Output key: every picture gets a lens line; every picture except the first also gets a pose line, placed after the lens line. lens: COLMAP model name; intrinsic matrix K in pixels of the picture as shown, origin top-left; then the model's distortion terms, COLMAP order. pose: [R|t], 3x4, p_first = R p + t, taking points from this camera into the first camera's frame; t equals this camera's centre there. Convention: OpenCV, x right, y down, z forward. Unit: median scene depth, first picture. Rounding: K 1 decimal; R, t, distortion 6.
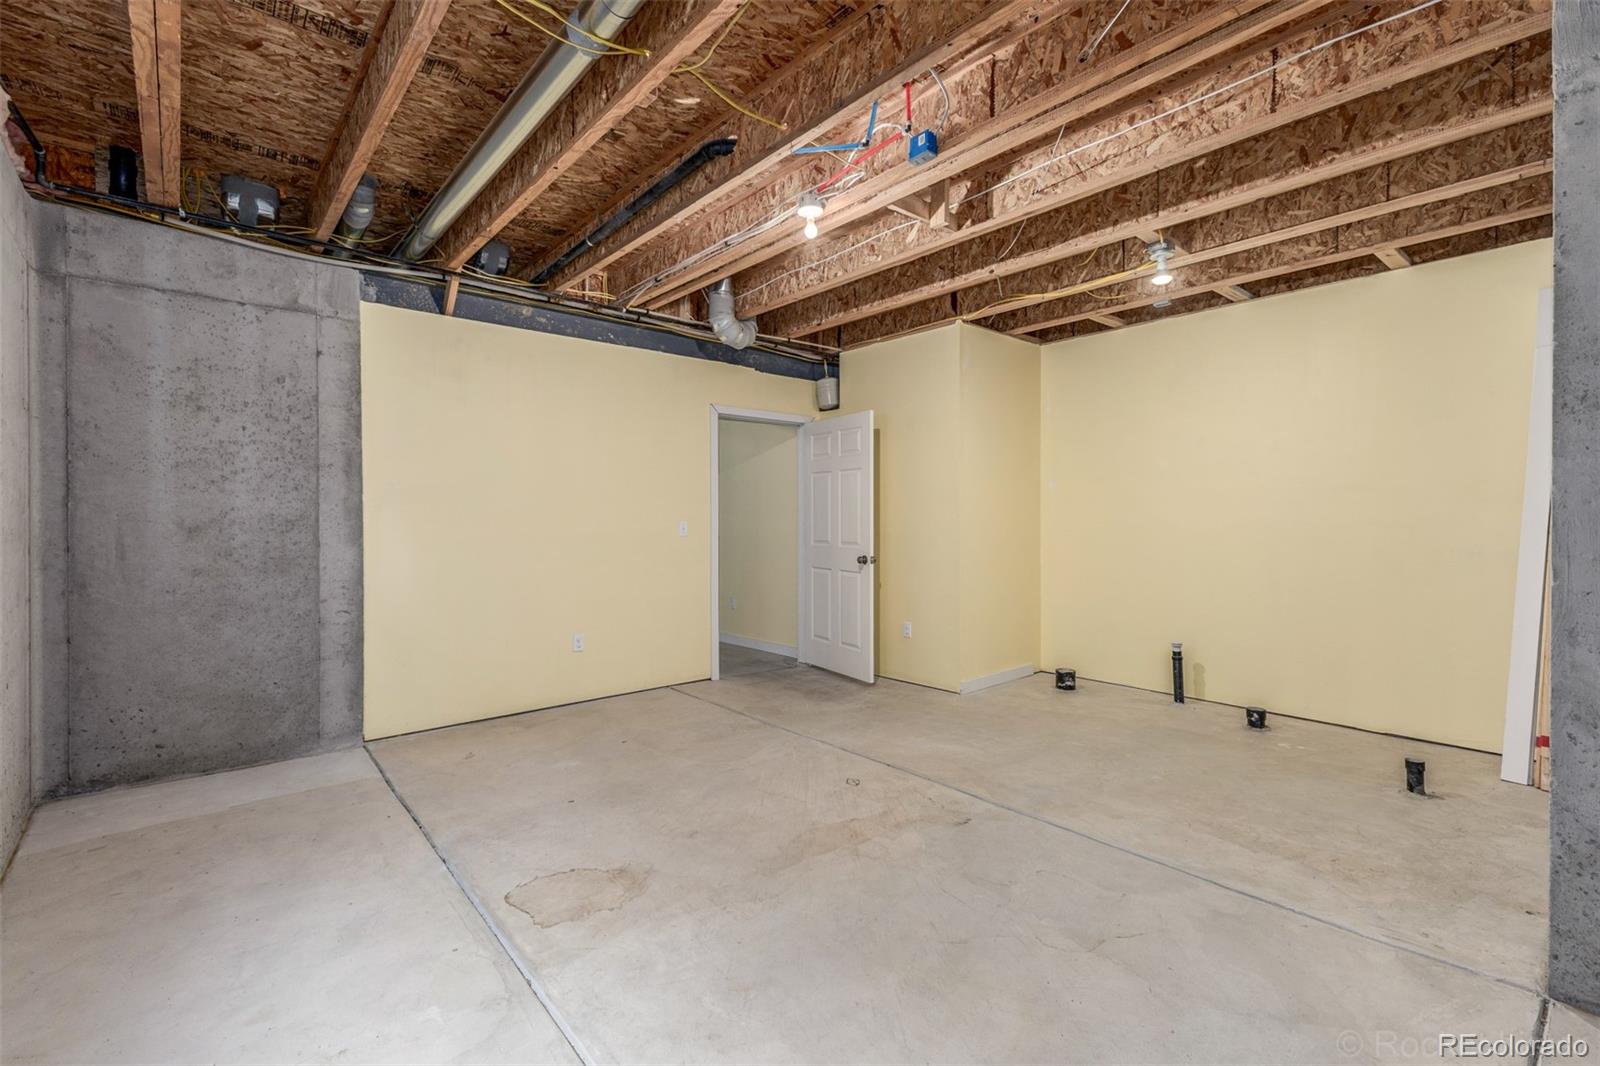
lens RADIAL K [[707.0, 0, 809.4], [0, 707.0, 531.0], [0, 0, 1]] dist [0.015749, -0.004450]
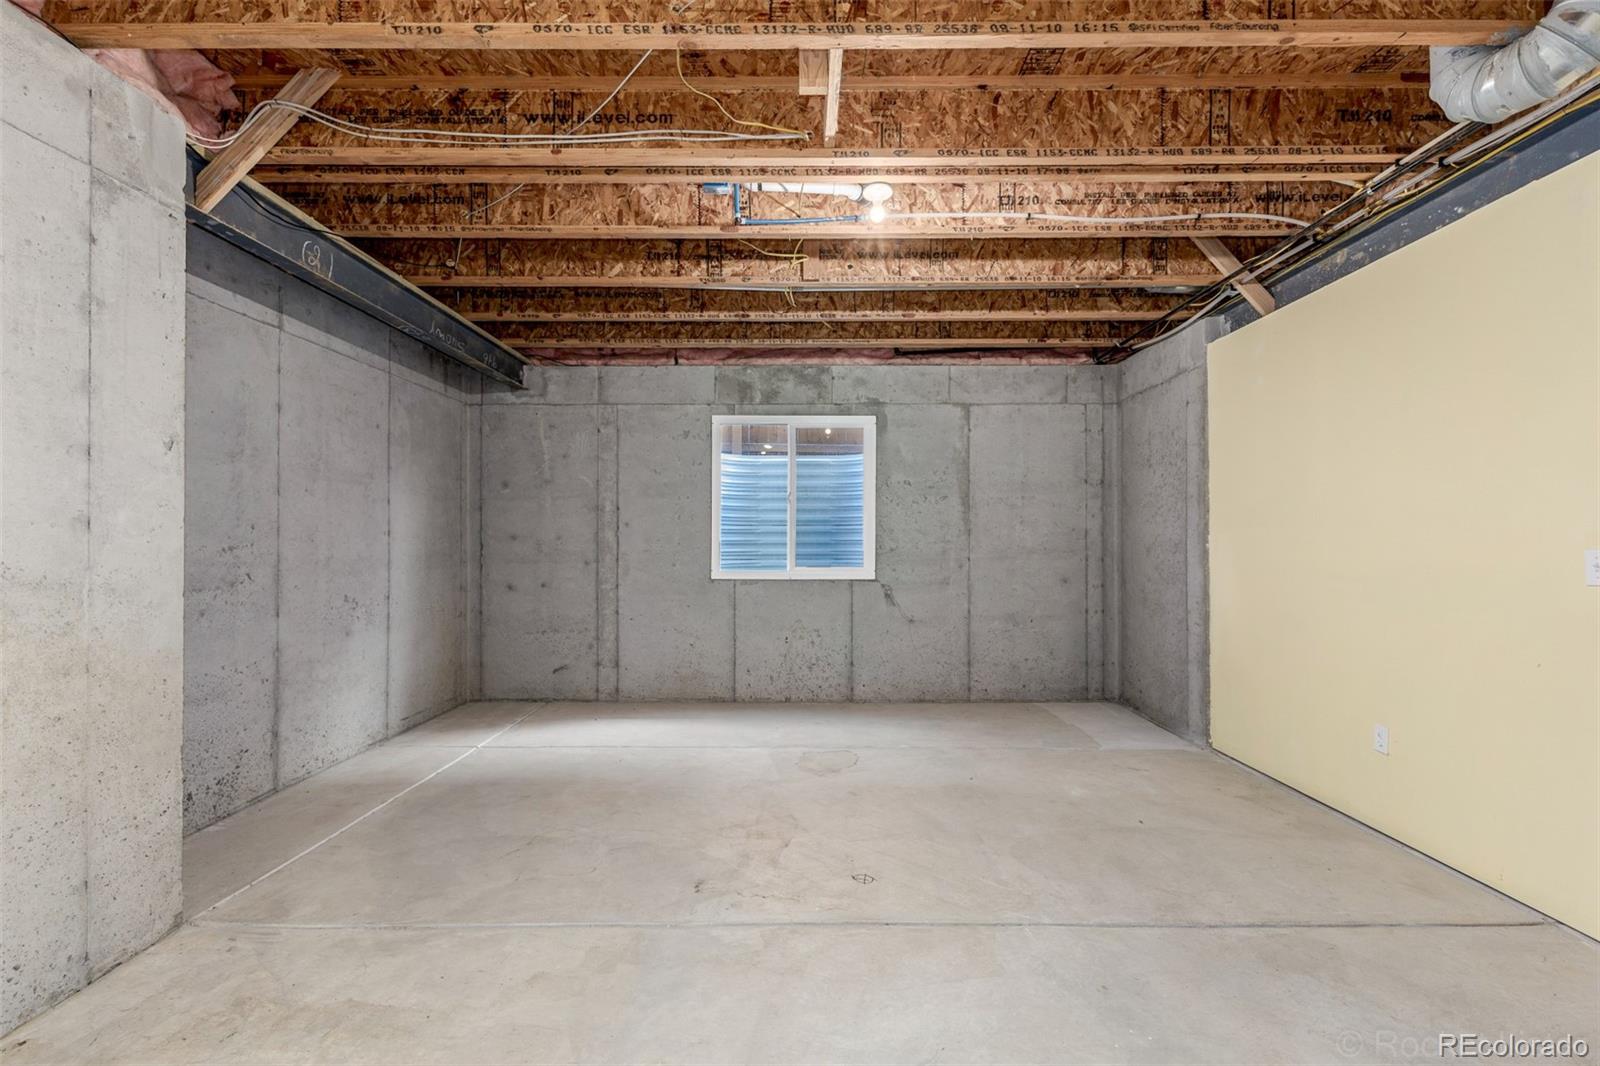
lens RADIAL K [[707.0, 0, 807.9], [0, 707.0, 534.3], [0, 0, 1]] dist [0.015749, -0.004450]
pose [[-0.663432, -0.007563, -0.748198, 0.646515], [-0.008254, 0.999962, -0.002789, -0.023087], [0.748191, 0.004325, -0.663469, 1.373752]]
